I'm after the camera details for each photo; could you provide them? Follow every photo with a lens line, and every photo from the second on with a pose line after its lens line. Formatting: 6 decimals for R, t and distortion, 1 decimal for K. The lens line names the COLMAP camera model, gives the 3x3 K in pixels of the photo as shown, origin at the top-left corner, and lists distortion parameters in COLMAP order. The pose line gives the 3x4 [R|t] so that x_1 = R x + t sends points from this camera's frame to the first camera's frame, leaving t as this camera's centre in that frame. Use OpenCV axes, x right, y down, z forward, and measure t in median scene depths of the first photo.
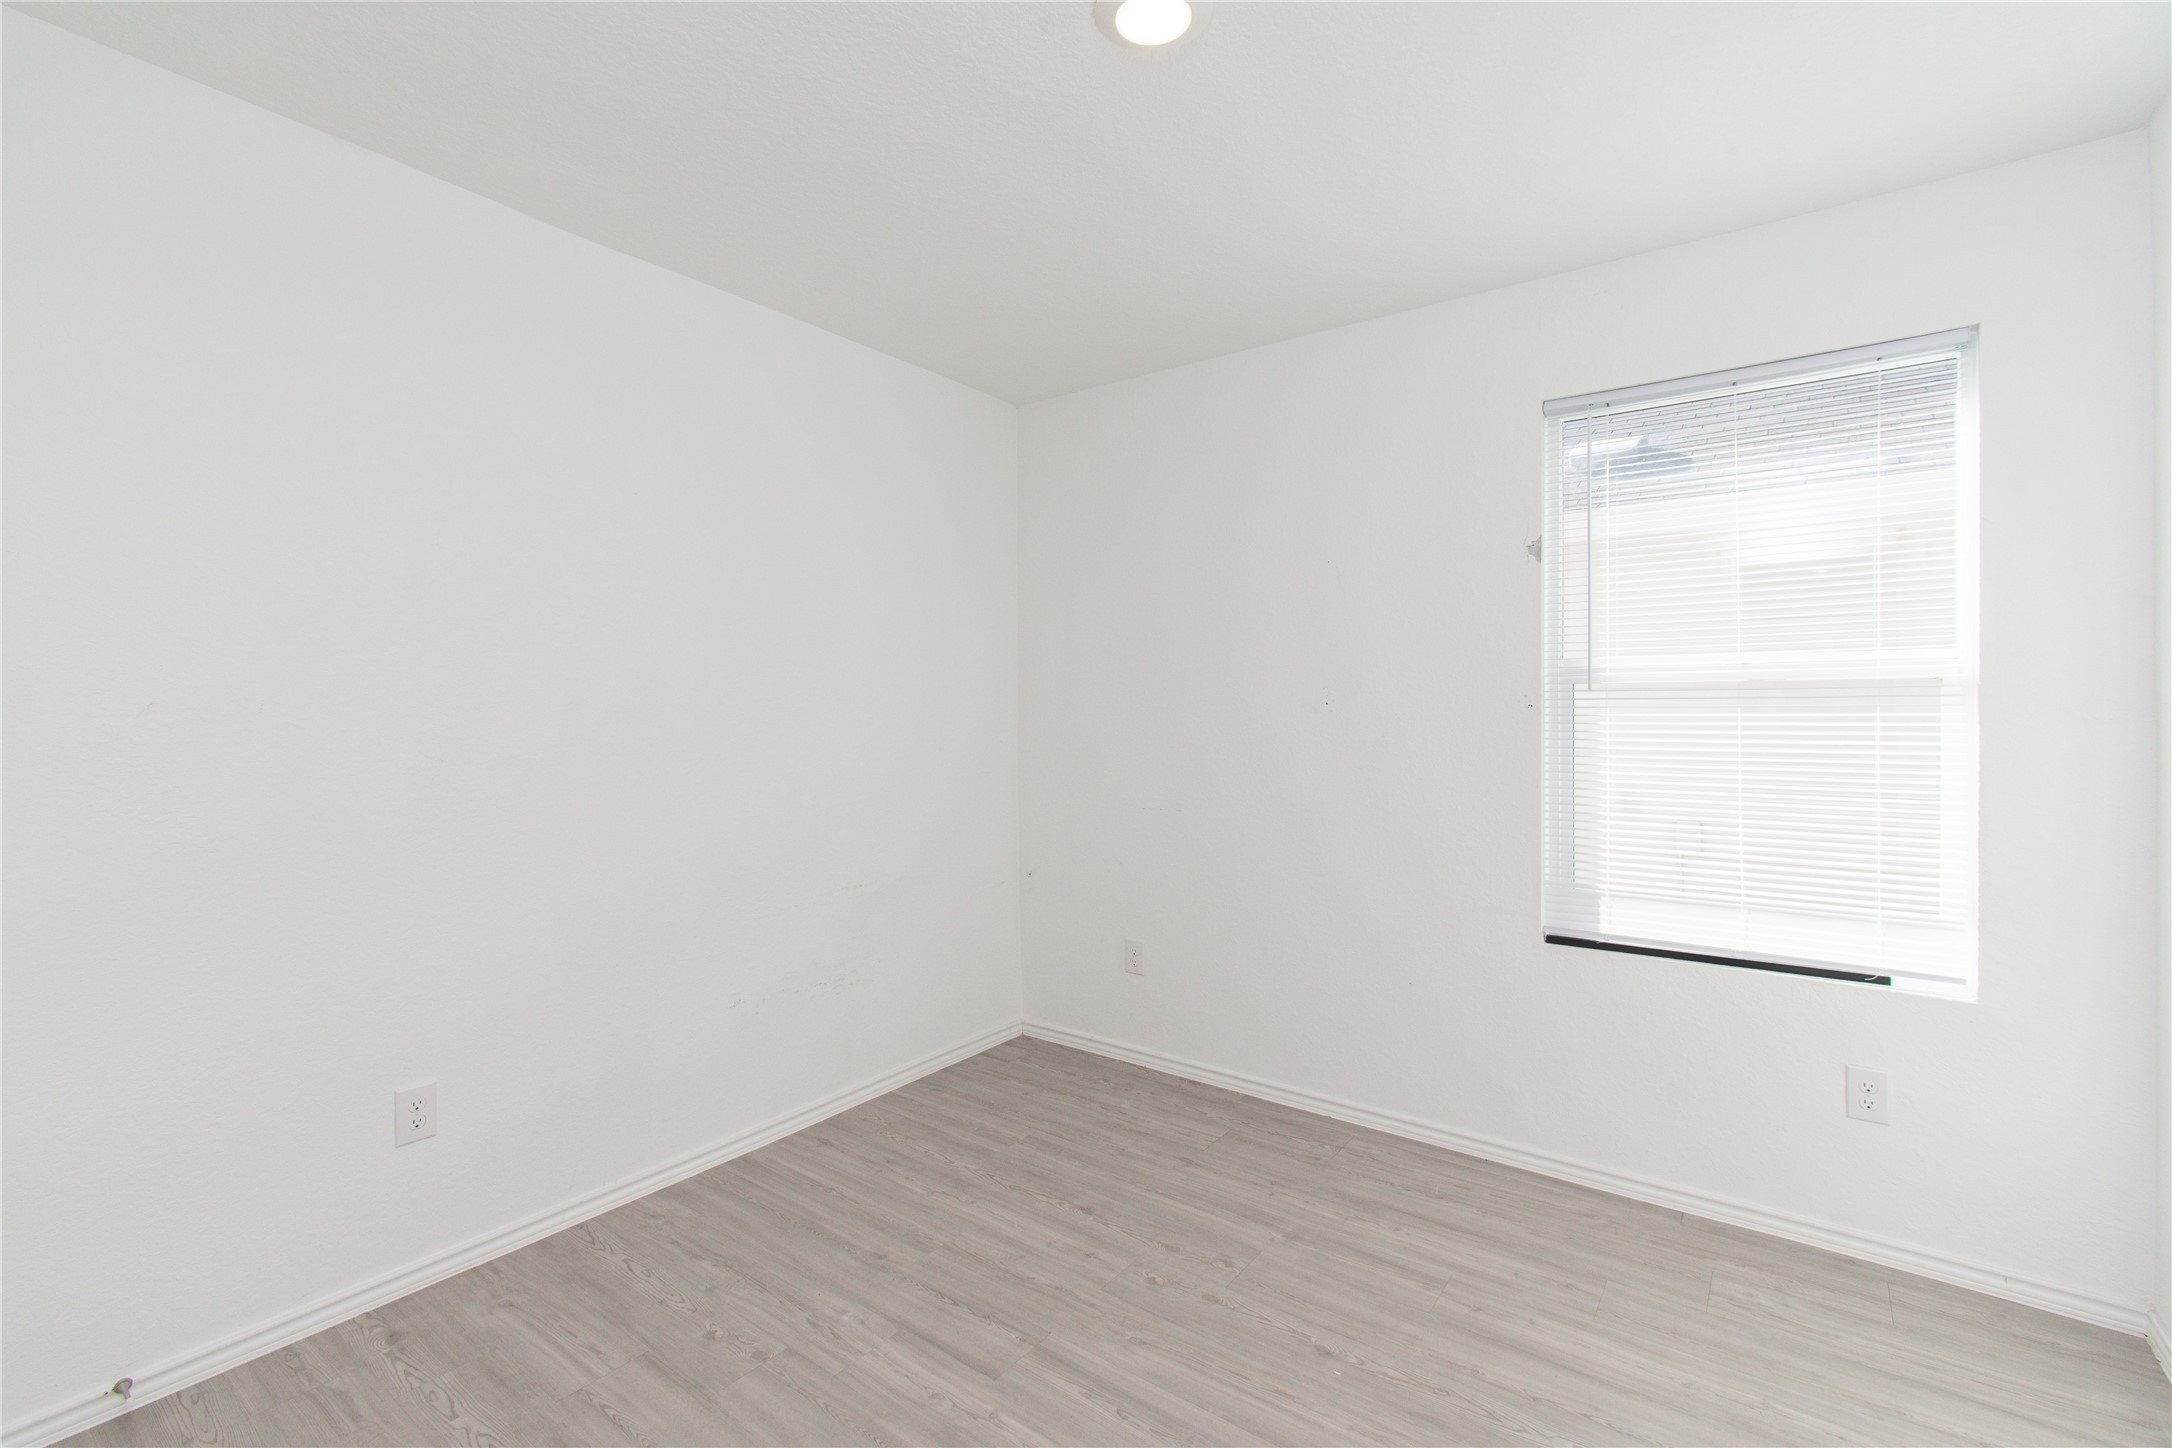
lens RADIAL K [[926.2, 0, 1086.0], [0, 926.2, 724.0], [0, 0, 1]] dist [0.002056, -0.000463]
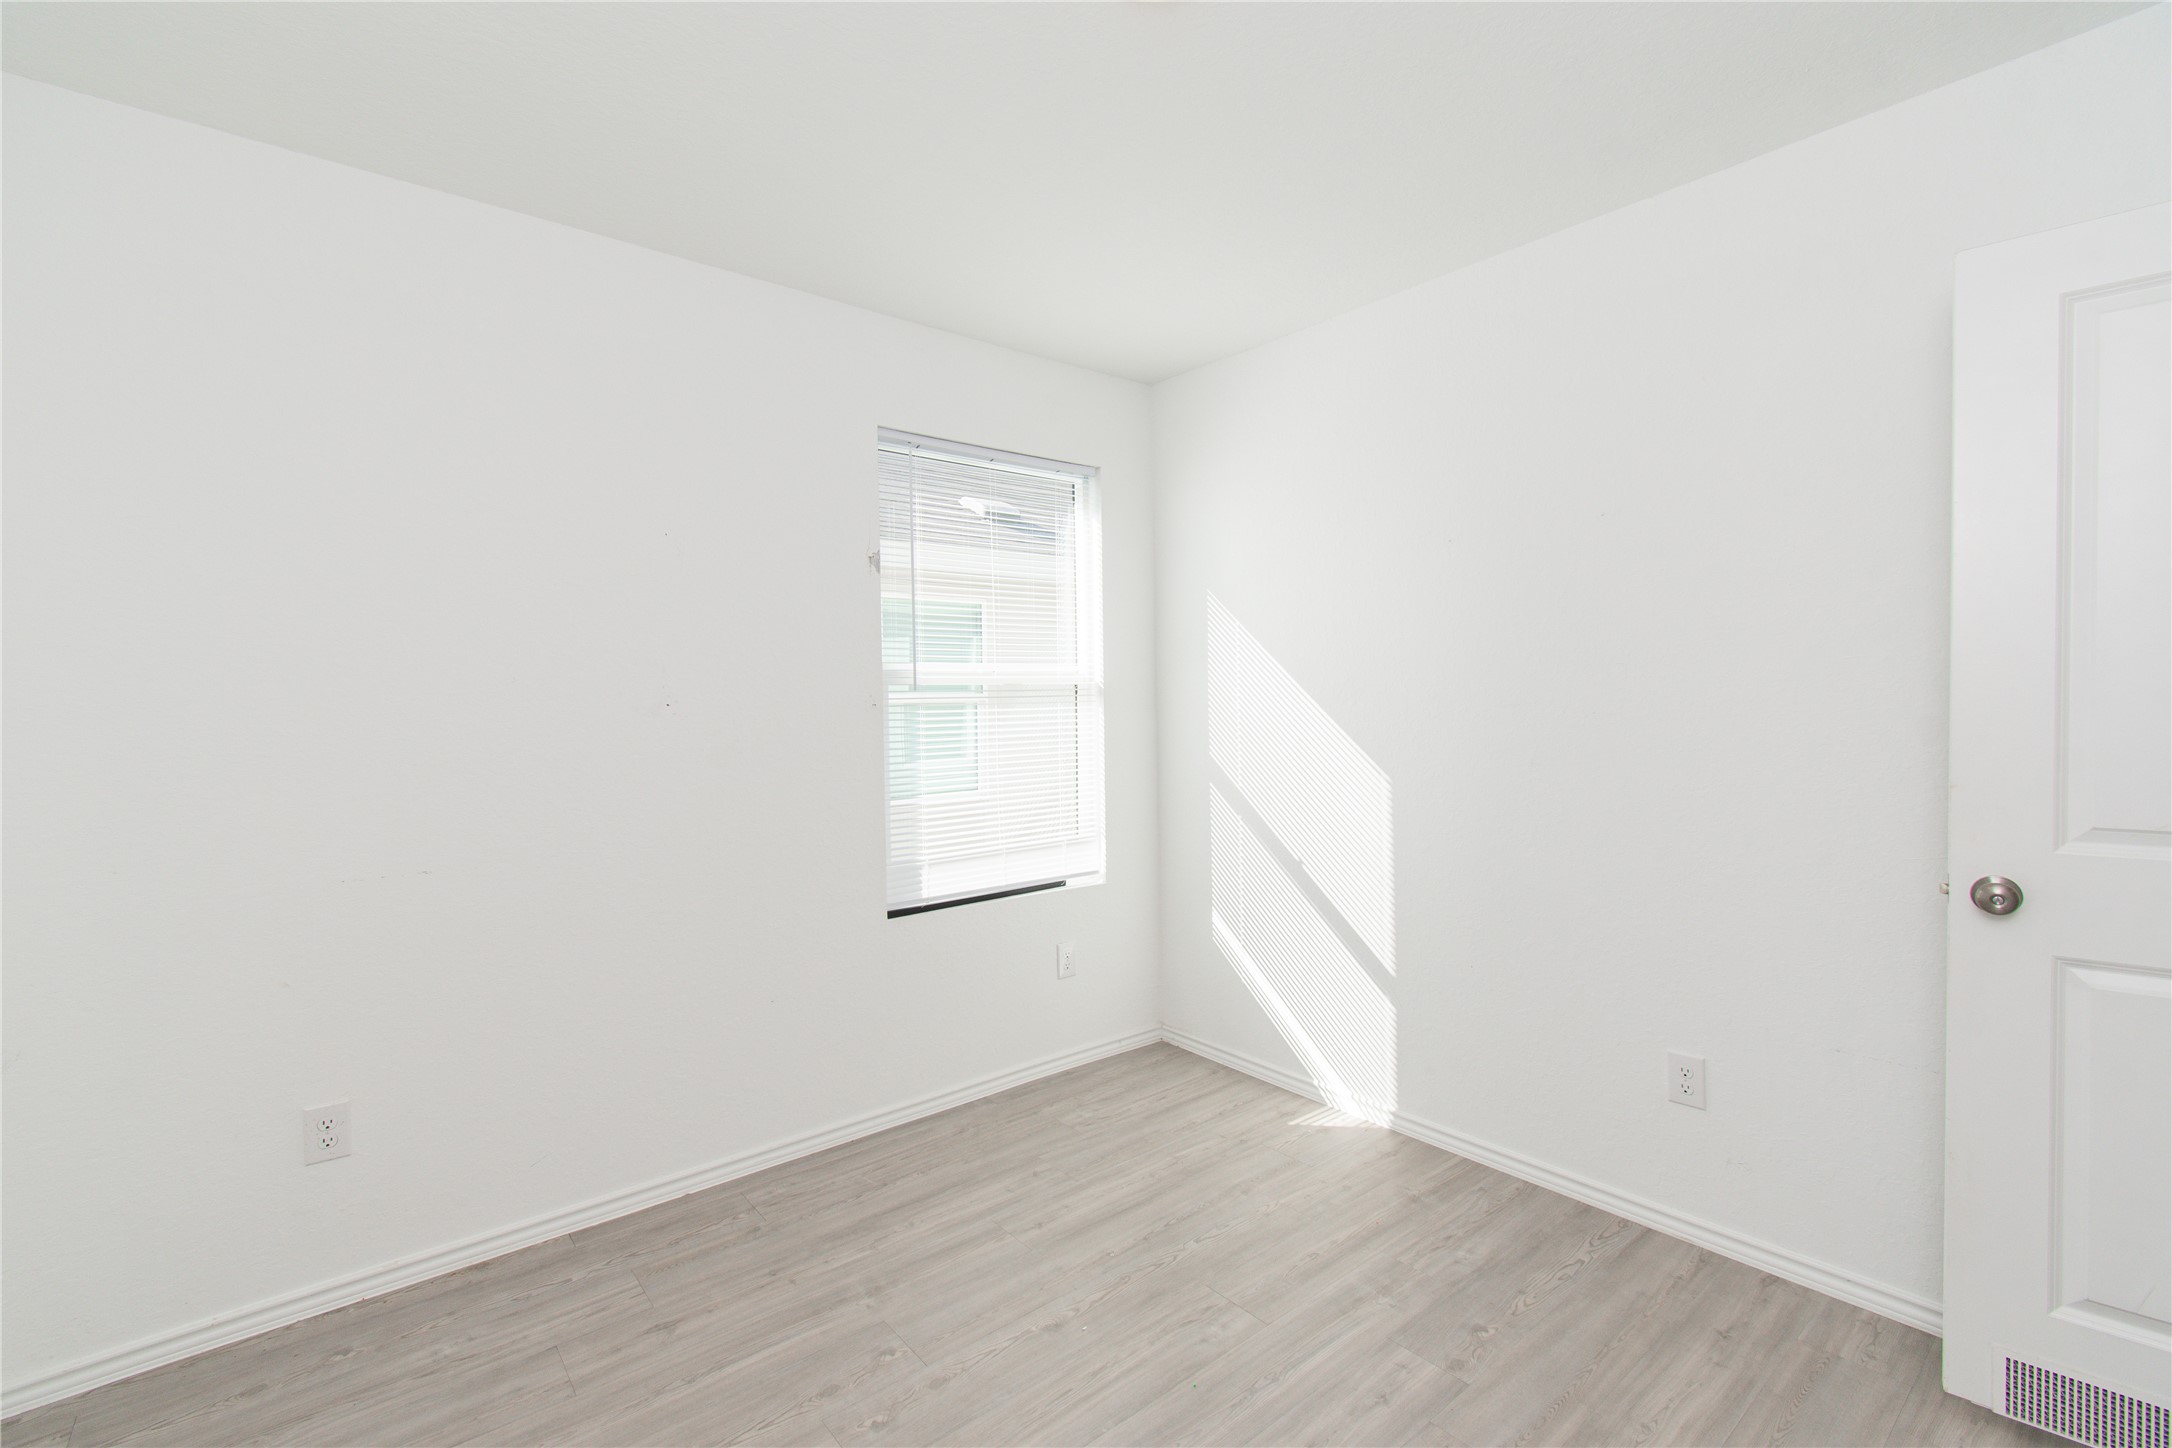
lens RADIAL K [[926.2, 0, 1086.0], [0, 926.2, 724.0], [0, 0, 1]] dist [0.002056, -0.000463]
pose [[0.257662, -0.025996, 0.965885, -0.571041], [0.023624, 0.999509, 0.020599, -0.015511], [-0.965946, 0.017510, 0.258149, 0.542536]]
